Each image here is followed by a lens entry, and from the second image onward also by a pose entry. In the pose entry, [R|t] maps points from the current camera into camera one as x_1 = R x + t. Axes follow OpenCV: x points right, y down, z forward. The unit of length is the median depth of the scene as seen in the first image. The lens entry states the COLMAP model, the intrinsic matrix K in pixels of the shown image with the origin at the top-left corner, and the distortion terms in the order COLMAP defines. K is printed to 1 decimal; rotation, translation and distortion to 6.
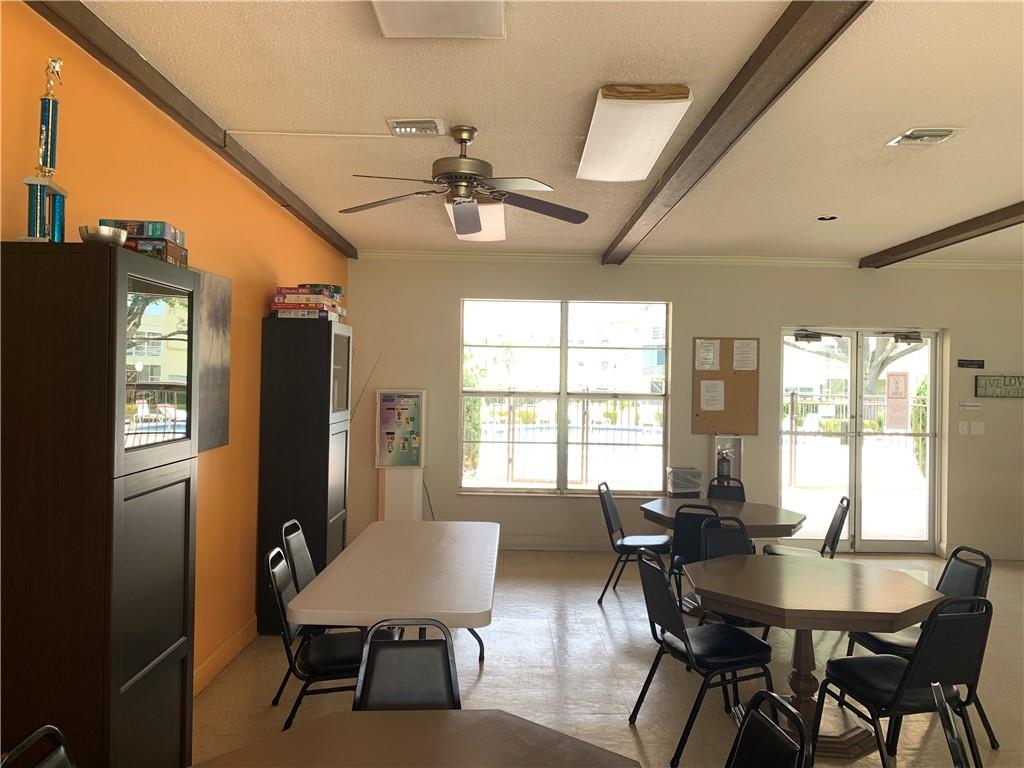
lens RADIAL K [[767.2, 0, 515.9], [0, 767.2, 373.4], [0, 0, 1]] dist [0.033933, -0.036387]
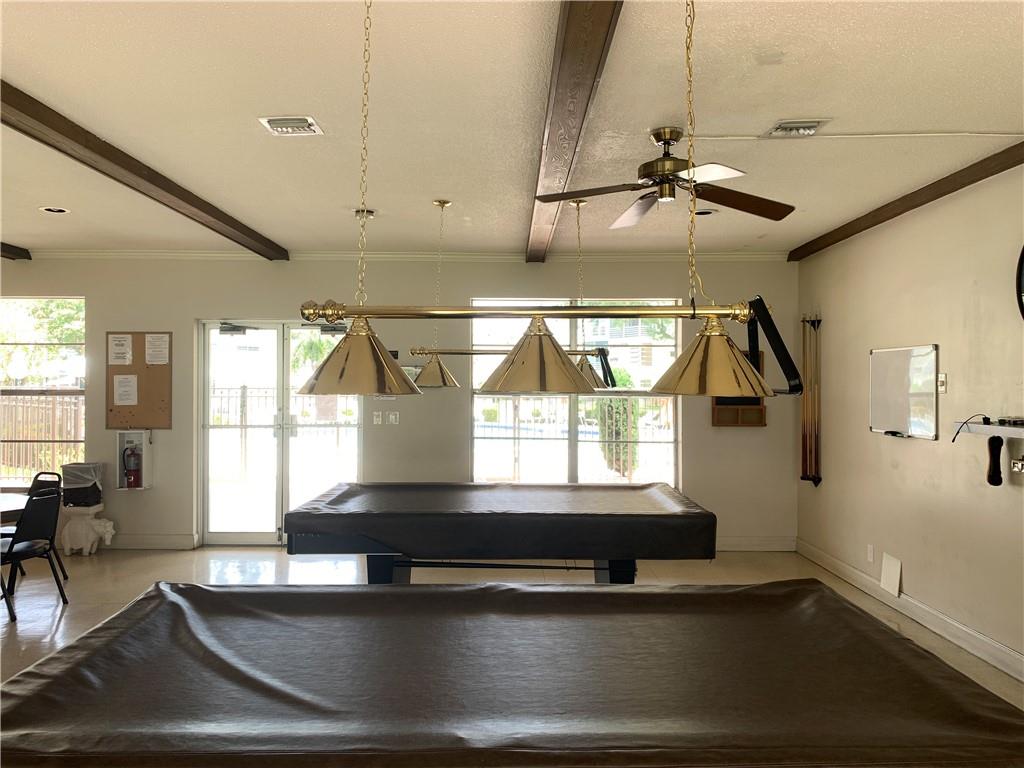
lens RADIAL K [[767.2, 0, 520.8], [0, 767.2, 377.7], [0, 0, 1]] dist [0.033933, -0.036387]
pose [[0.999830, -0.016295, -0.008669, 0.777001], [0.016350, 0.999847, 0.006288, 0.014644], [0.008566, -0.006429, 0.999943, 0.002174]]
